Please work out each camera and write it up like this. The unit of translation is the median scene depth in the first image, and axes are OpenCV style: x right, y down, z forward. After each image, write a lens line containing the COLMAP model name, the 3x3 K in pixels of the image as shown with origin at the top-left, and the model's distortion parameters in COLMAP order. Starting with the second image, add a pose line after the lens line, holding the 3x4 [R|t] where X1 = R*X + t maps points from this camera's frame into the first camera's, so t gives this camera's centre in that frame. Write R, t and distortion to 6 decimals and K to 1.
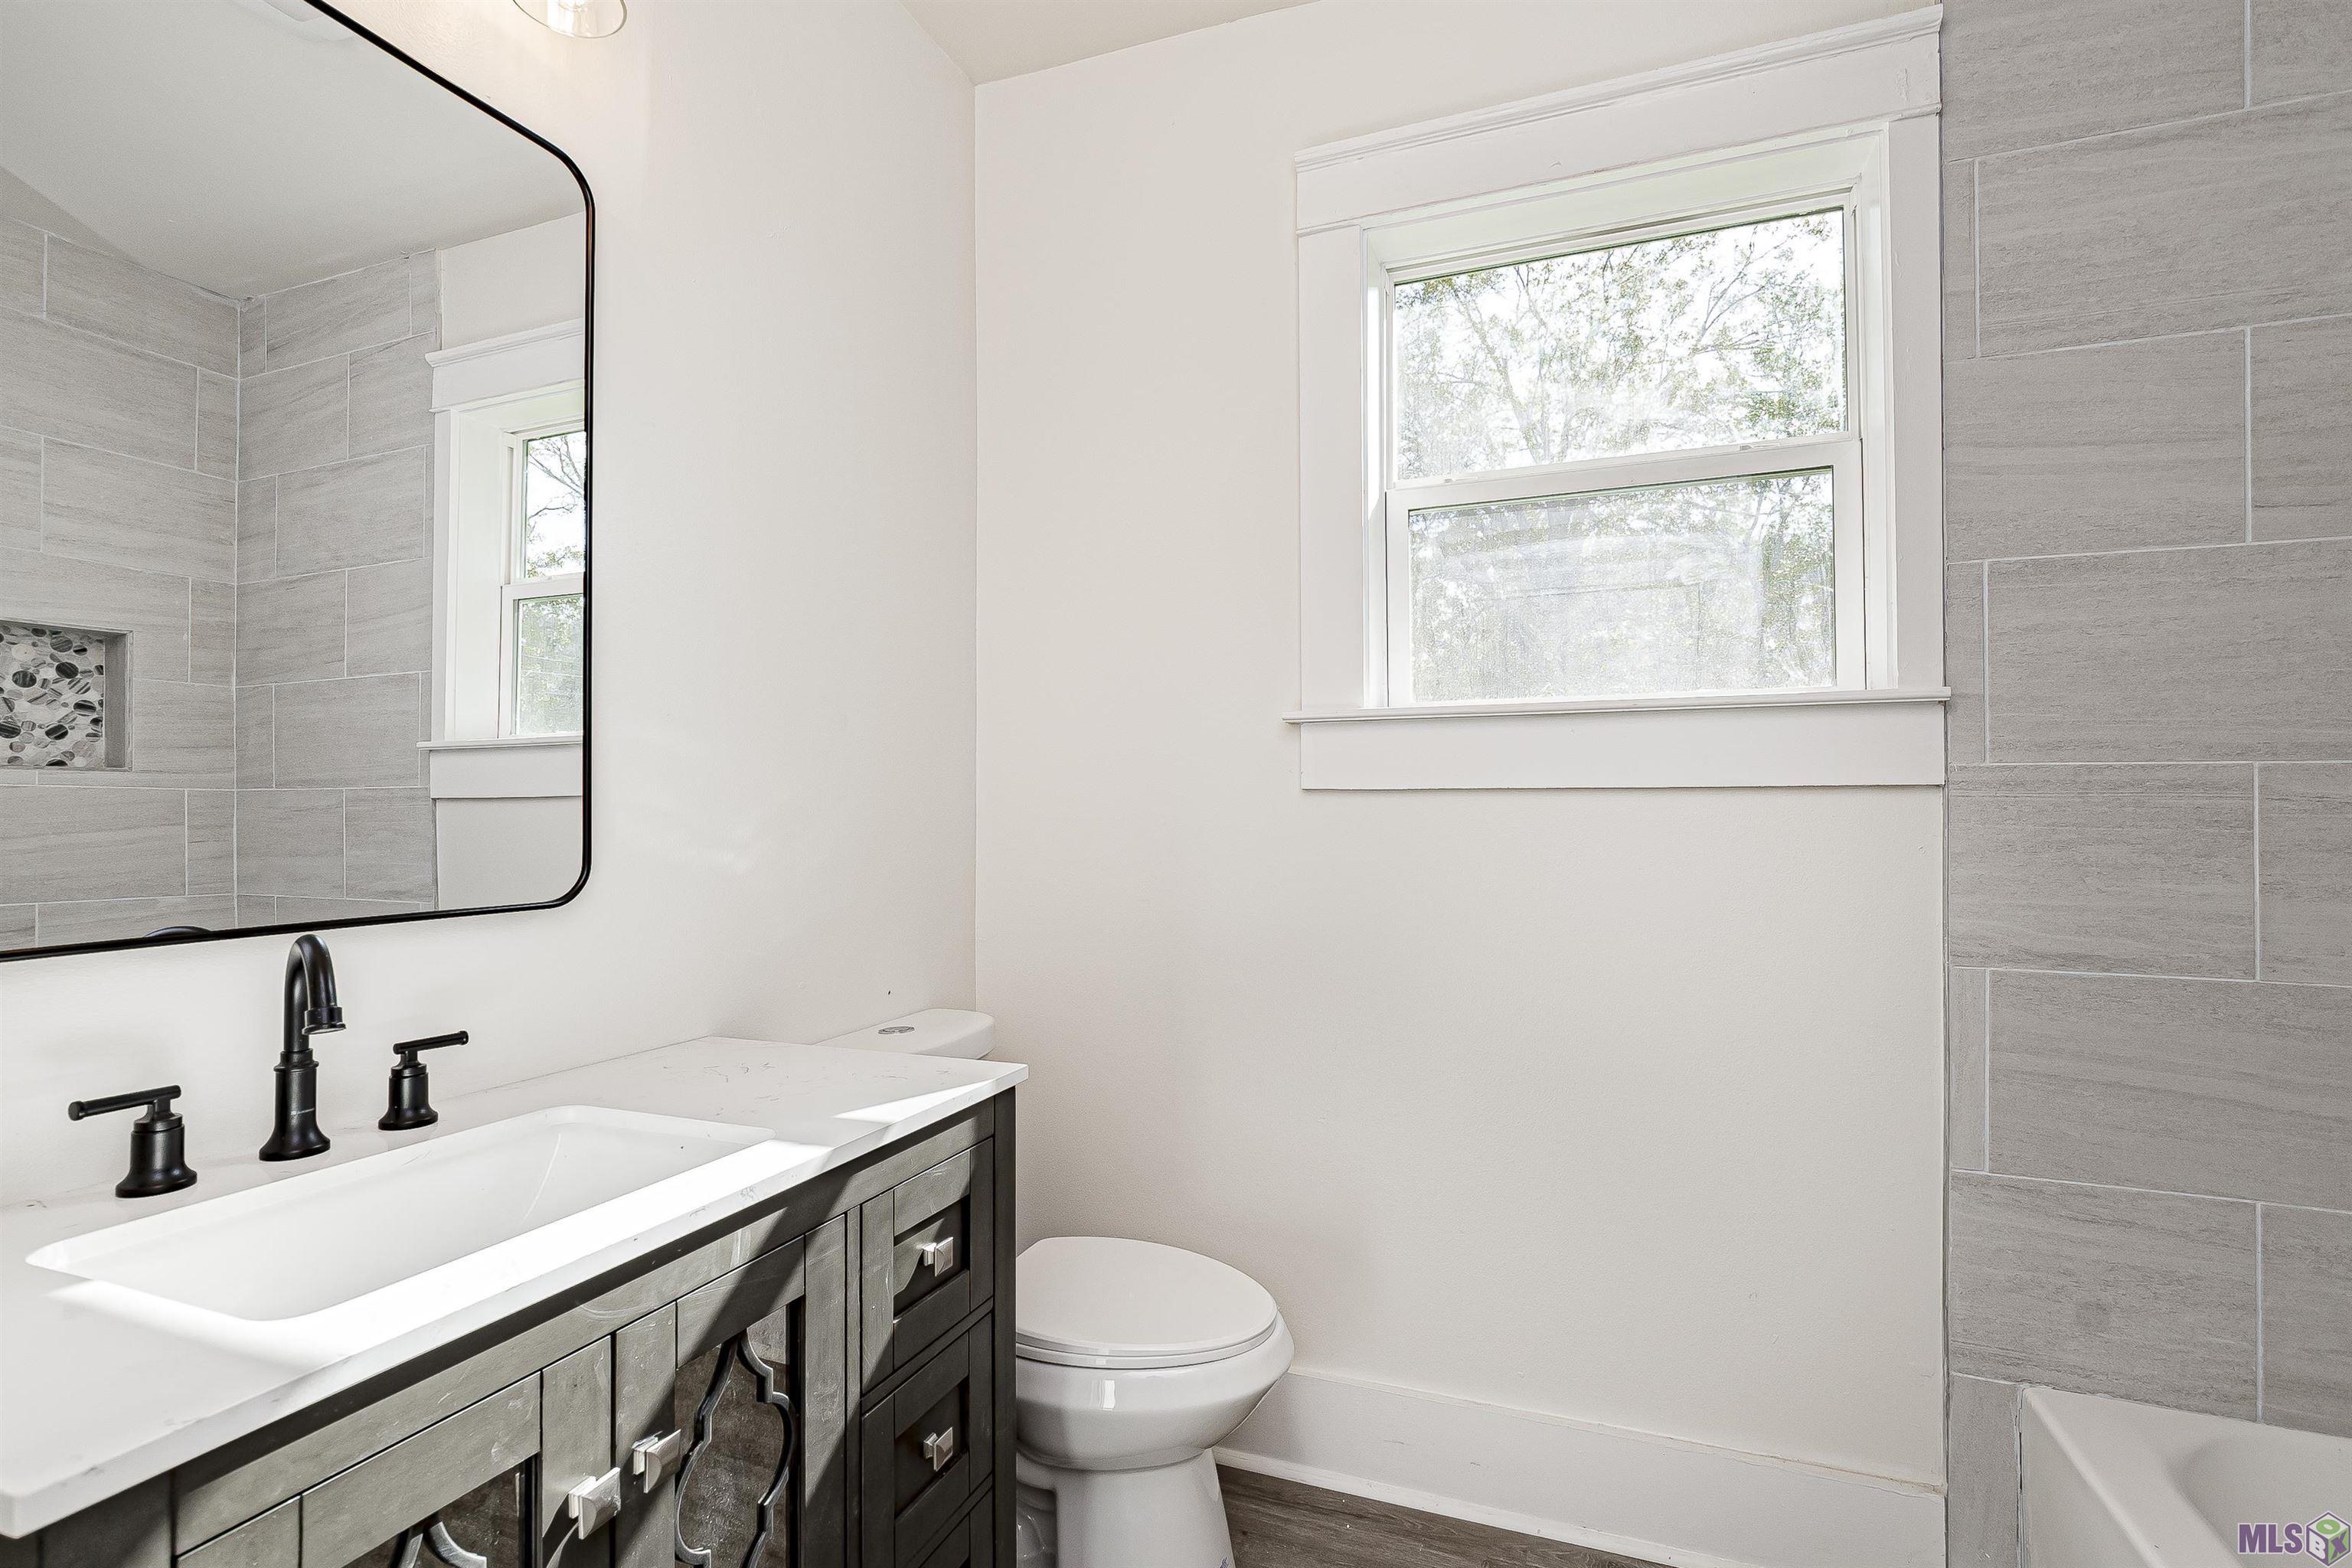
lens RADIAL K [[1095.1, 0, 1177.3], [0, 1095.1, 791.8], [0, 0, 1]] dist [-0.006060, -0.001986]
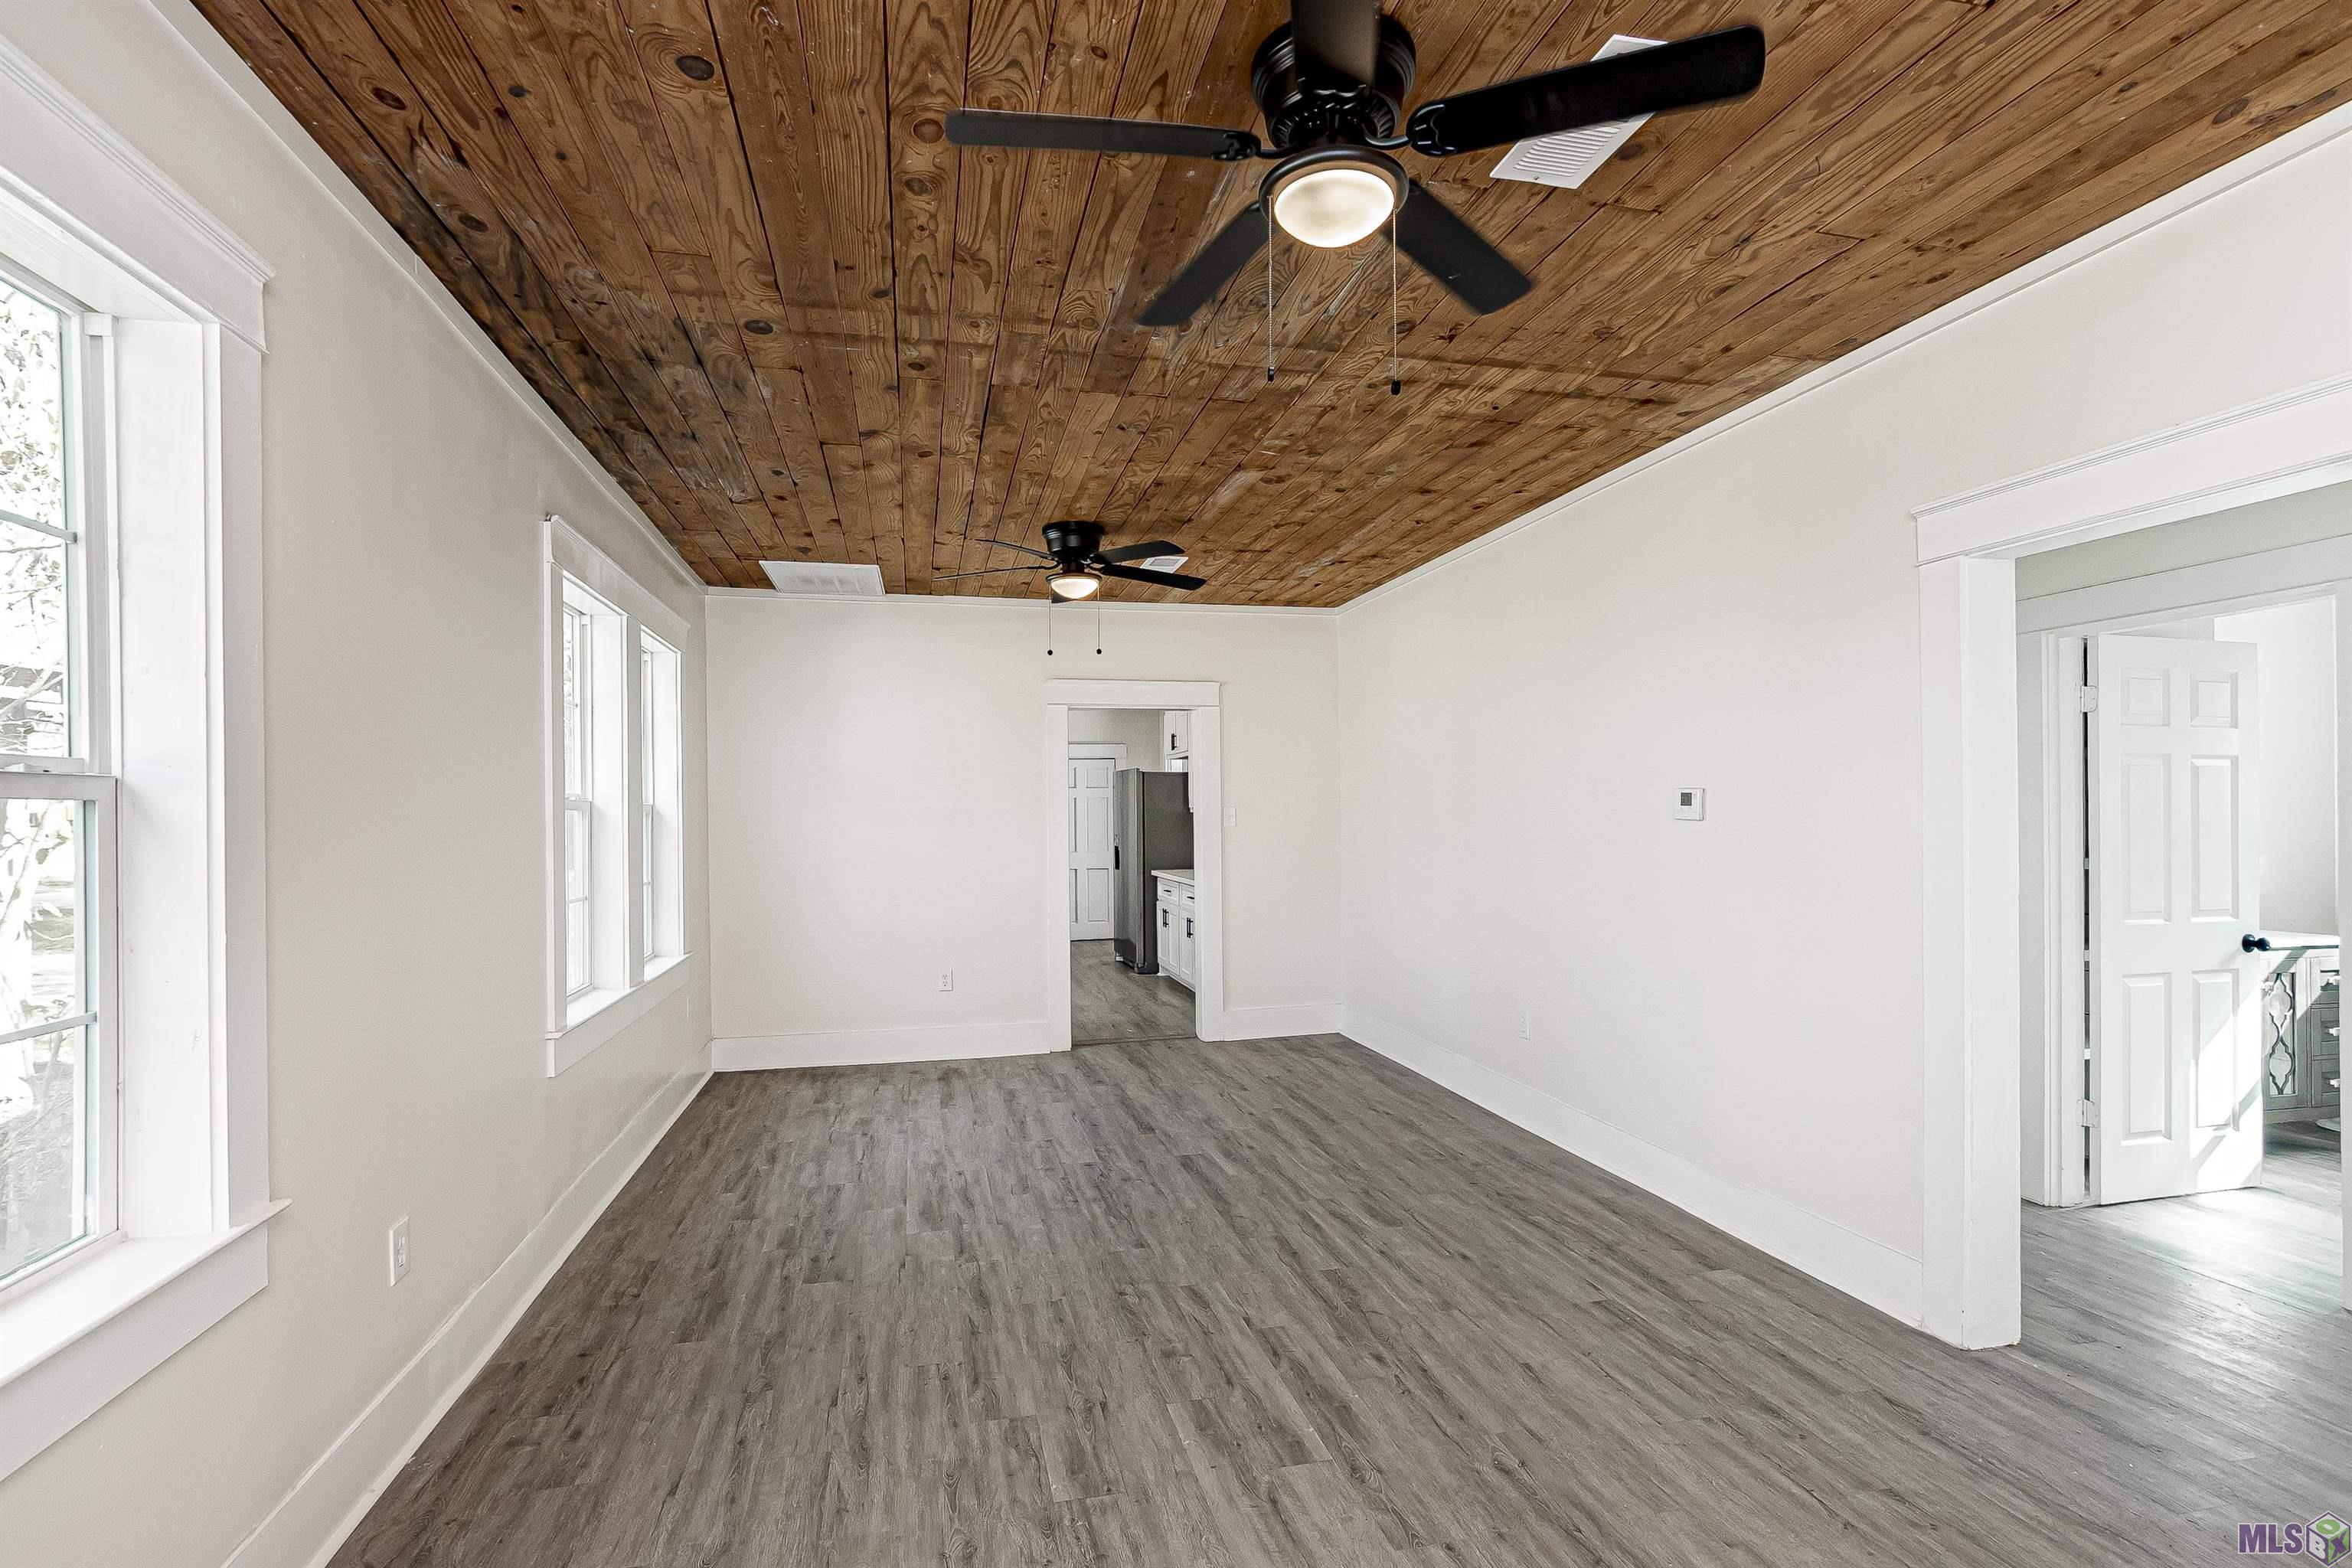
lens RADIAL K [[1095.1, 0, 1169.1], [0, 1095.1, 828.4], [0, 0, 1]] dist [-0.006060, -0.001986]
pose [[0.554965, -0.007160, -0.831843, 0.797330], [0.021667, 0.999748, 0.005850, -0.254143], [0.831592, -0.021270, 0.554980, -5.285609]]
